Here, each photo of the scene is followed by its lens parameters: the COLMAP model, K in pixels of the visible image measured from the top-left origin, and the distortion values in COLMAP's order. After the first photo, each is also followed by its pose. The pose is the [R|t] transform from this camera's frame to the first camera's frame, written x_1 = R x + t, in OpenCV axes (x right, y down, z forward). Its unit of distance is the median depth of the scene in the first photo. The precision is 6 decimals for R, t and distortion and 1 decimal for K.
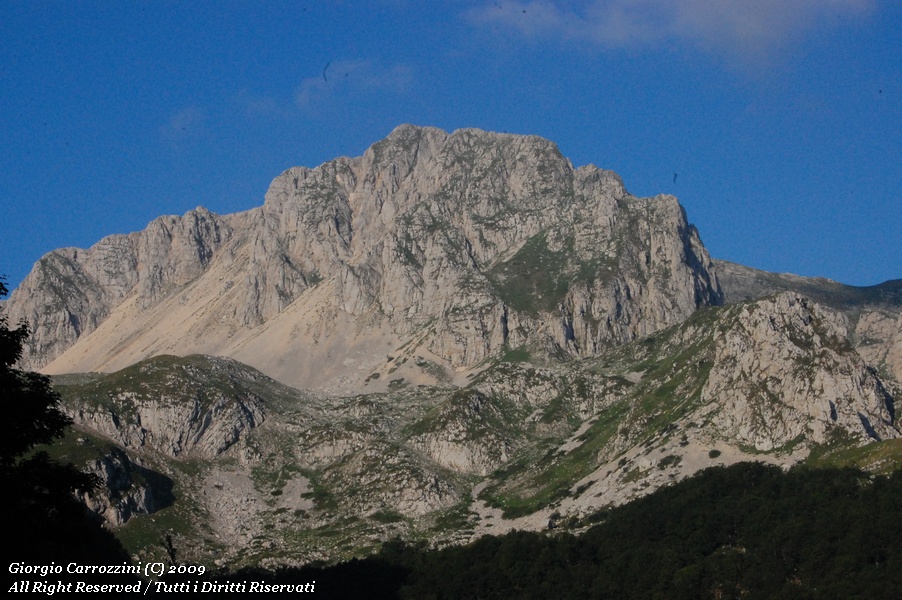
lens RADIAL K [[2093.6, 0, 451.1], [0, 2093.6, 299.3], [0, 0, 1]] dist [-0.033132, 0.000000]
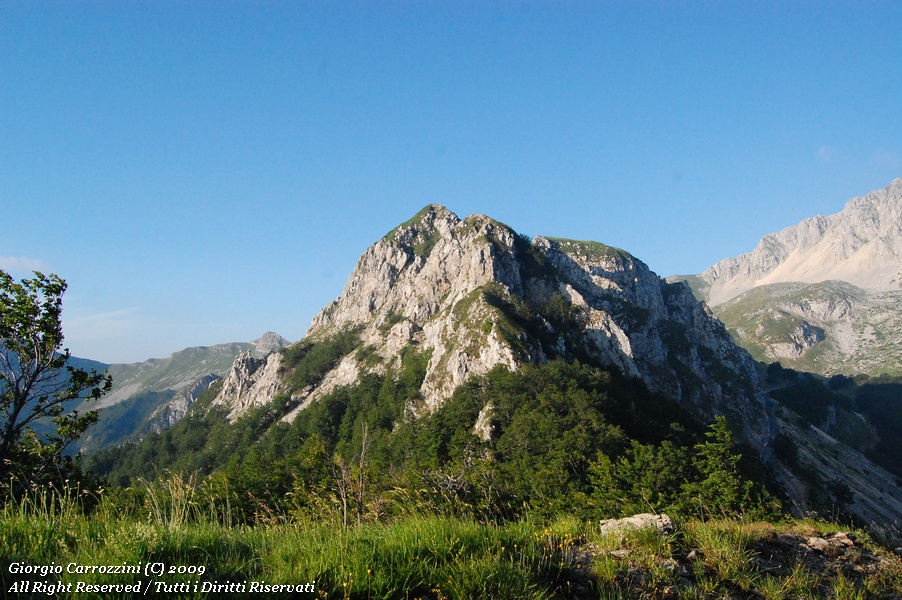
lens RADIAL K [[710.1, 0, 456.4], [0, 710.1, 305.0], [0, 0, 1]] dist [-0.096620, 0.036008]
pose [[0.830652, -0.032534, -0.555840, -0.015022], [0.096814, 0.991524, 0.086644, -0.083136], [0.548310, -0.125784, 0.826762, -0.116196]]
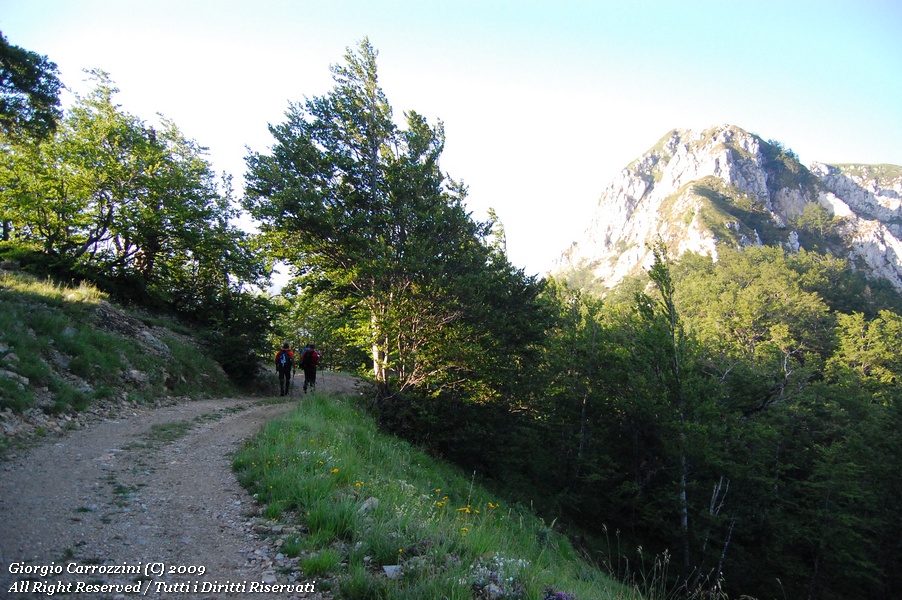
lens RADIAL K [[710.1, 0, 456.3], [0, 710.1, 298.0], [0, 0, 1]] dist [-0.096620, 0.036008]
pose [[0.548580, -0.033931, -0.835409, -0.013717], [0.159737, 0.985025, 0.064885, -0.064869], [0.820697, -0.169040, 0.545785, -0.090452]]
